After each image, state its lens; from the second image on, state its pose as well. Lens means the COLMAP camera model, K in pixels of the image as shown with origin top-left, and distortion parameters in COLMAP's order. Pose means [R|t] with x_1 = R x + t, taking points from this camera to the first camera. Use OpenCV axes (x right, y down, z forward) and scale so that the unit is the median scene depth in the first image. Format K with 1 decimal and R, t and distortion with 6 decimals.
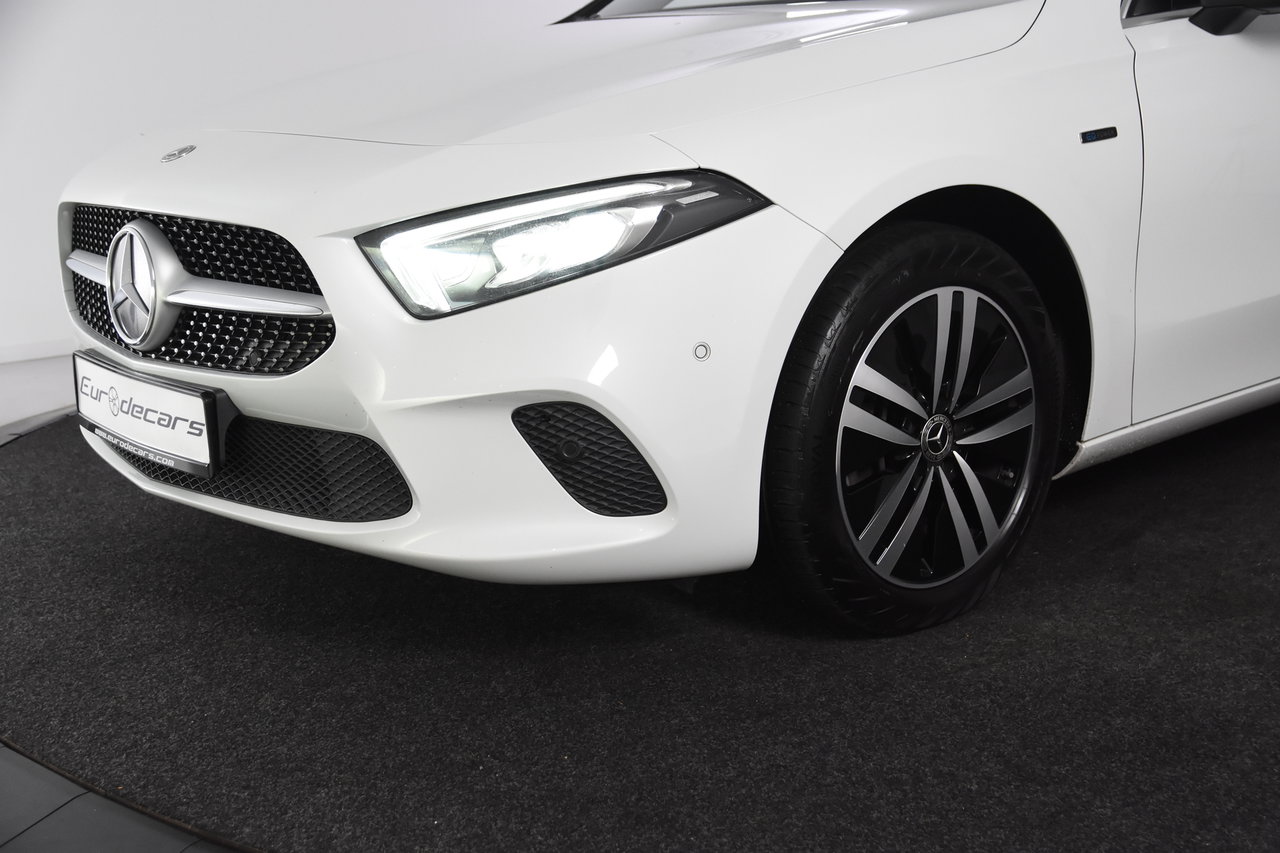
lens RADIAL K [[1479.7, 0, 640.0], [0, 1479.7, 426.5], [0, 0, 1]] dist [-0.022326, -0.007940]
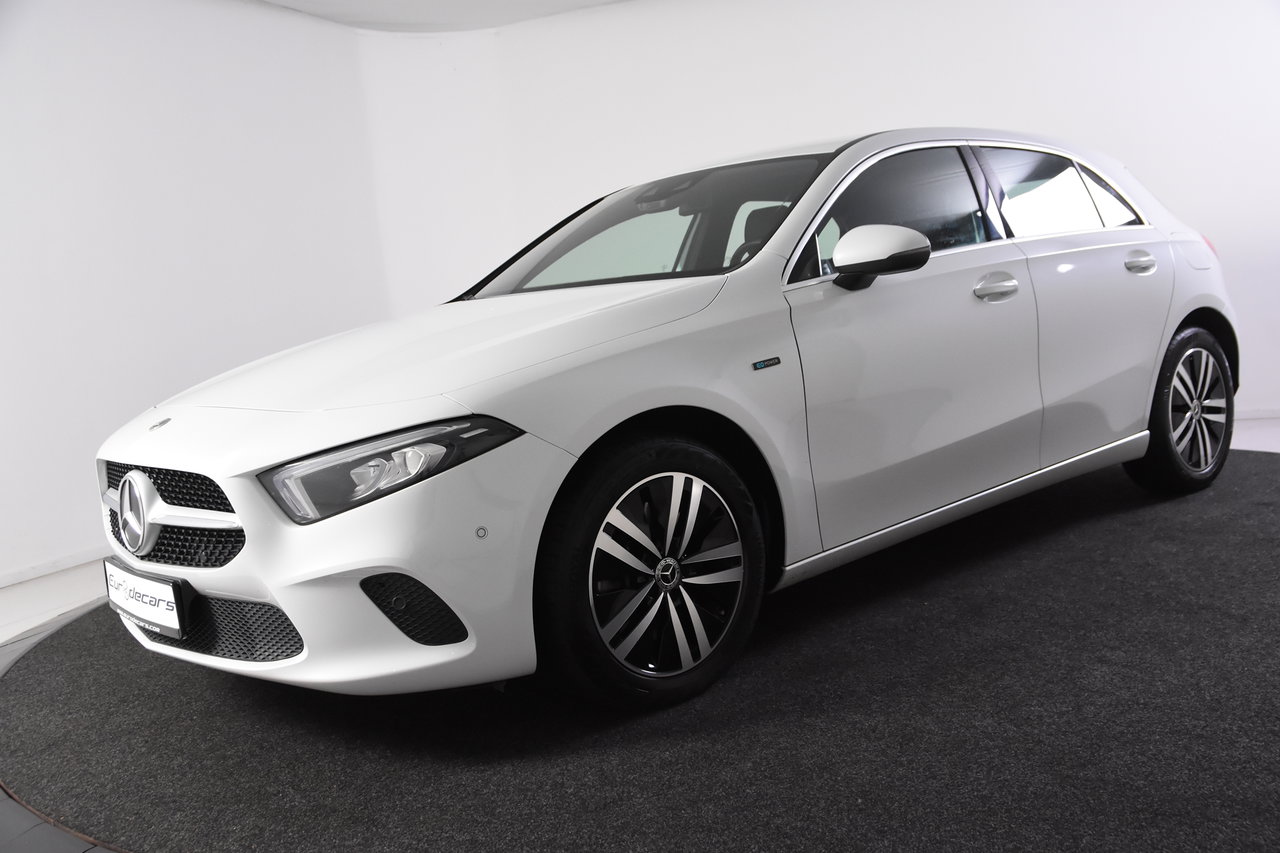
lens RADIAL K [[1210.4, 0, 636.9], [0, 1210.4, 429.1], [0, 0, 1]] dist [-0.046991, 0.023650]
pose [[0.996218, -0.076548, -0.041116, 0.241085], [0.071470, 0.990988, -0.113295, -0.004382], [0.049418, 0.109928, 0.992710, -0.219680]]
